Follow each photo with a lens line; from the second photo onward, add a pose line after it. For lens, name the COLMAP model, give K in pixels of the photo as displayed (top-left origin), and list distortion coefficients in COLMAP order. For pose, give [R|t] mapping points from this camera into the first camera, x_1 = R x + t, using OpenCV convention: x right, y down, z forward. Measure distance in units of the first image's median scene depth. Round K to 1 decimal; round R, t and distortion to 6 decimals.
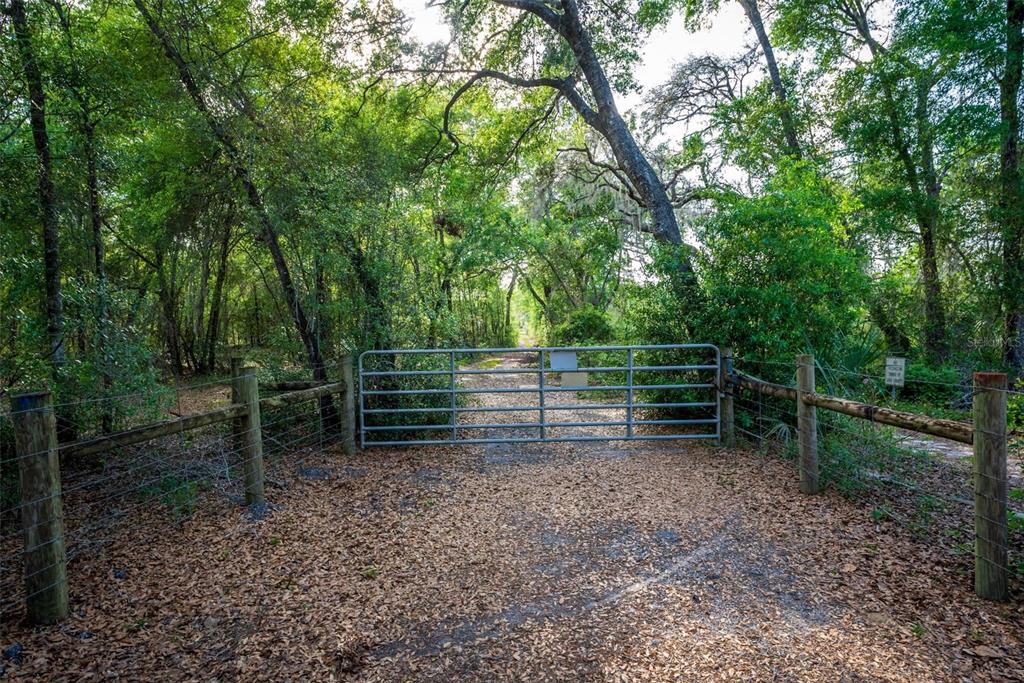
lens RADIAL K [[556.4, 0, 507.0], [0, 556.4, 340.4], [0, 0, 1]] dist [0.001392, 0.000069]
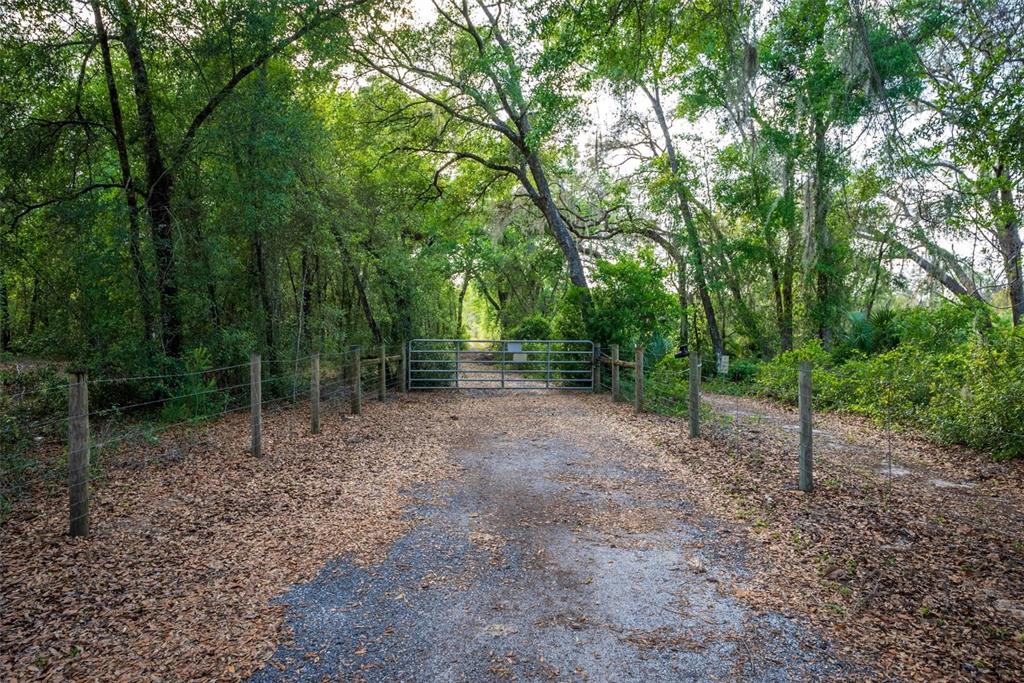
lens RADIAL K [[708.0, 0, 512.3], [0, 708.0, 342.3], [0, 0, 1]] dist [-0.000565, -0.000034]
pose [[0.995023, 0.027969, 0.095638, -0.086661], [-0.027472, 0.999601, -0.006508, 0.021284], [-0.095782, 0.003848, 0.995395, -0.877252]]
